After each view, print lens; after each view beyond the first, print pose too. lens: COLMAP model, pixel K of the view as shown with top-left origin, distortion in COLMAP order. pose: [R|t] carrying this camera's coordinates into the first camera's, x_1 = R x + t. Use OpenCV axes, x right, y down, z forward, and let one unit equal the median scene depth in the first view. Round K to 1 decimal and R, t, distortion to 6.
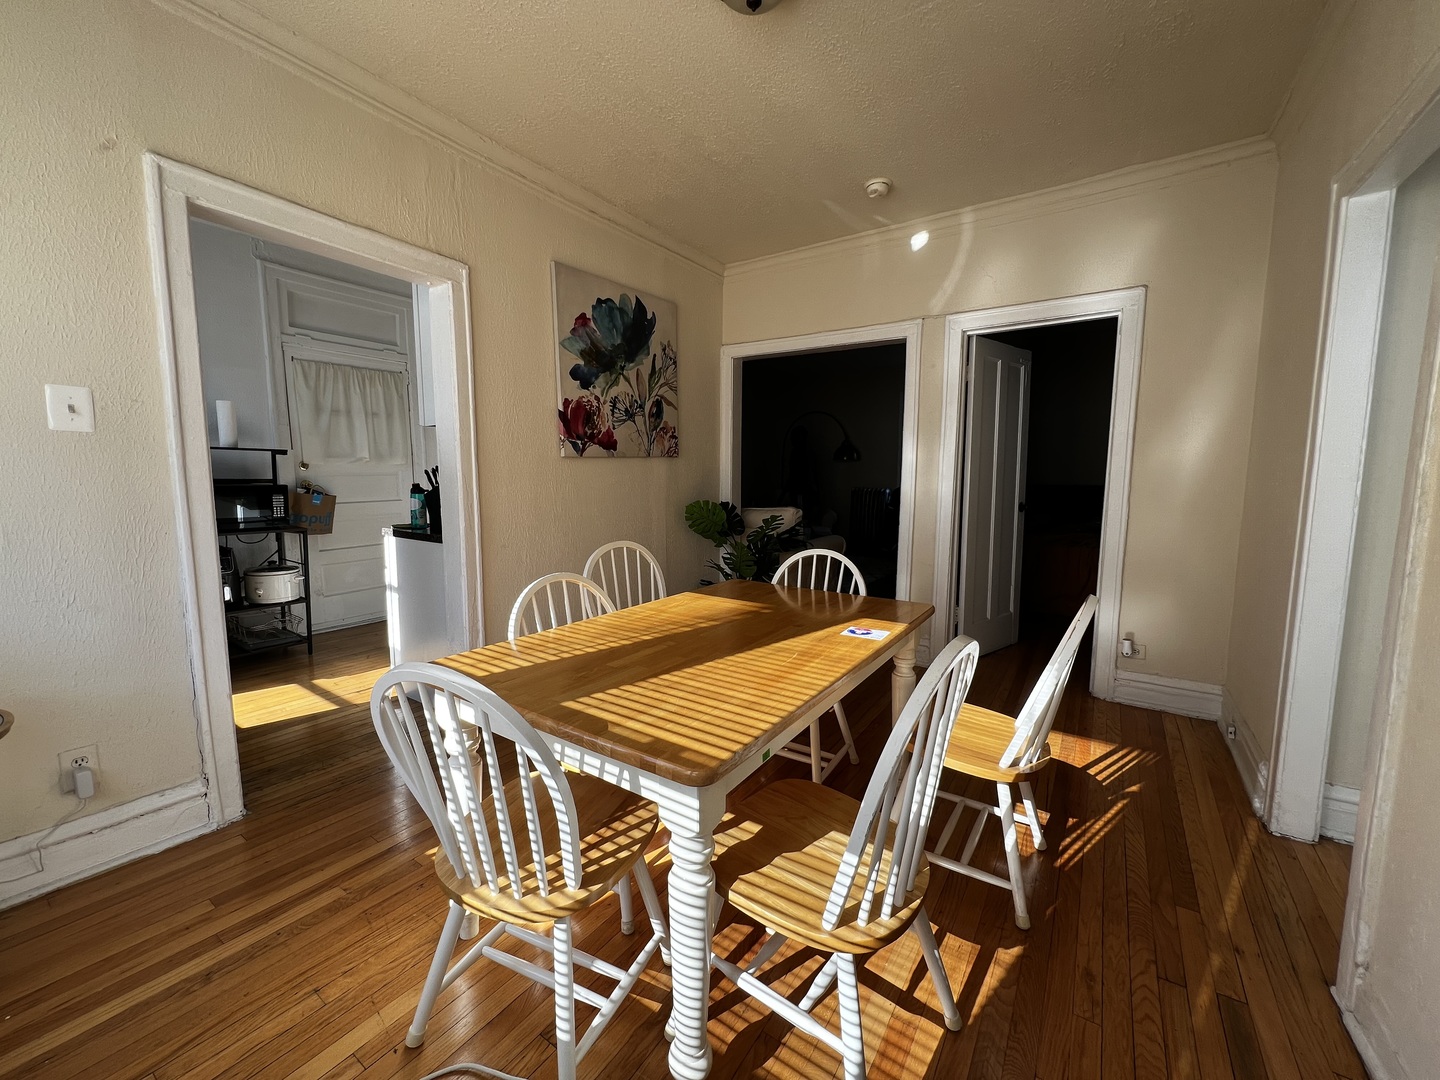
lens RADIAL K [[577.5, 0, 720.8], [0, 577.5, 537.1], [0, 0, 1]] dist [-0.001674, 0.000657]
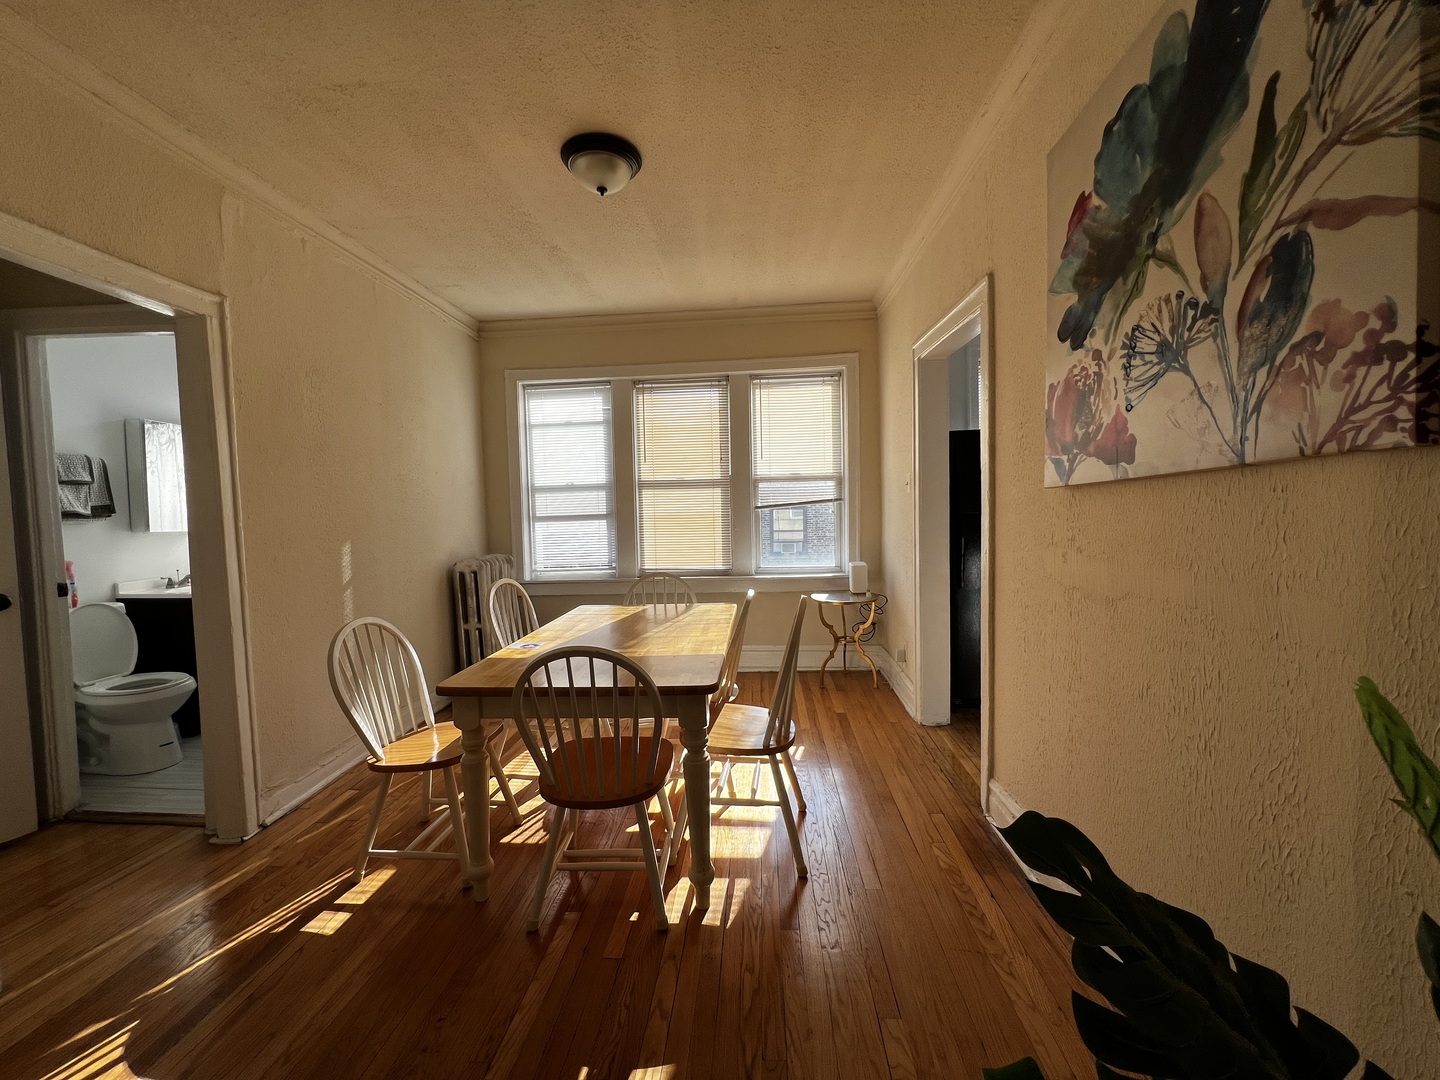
lens RADIAL K [[579.3, 0, 718.7], [0, 579.3, 539.9], [0, 0, 1]] dist [-0.000714, -0.000047]
pose [[-0.867125, 0.044784, -0.496073, 0.277545], [-0.030518, 0.989302, 0.142655, -0.152323], [0.497154, 0.138838, -0.856482, 1.263189]]
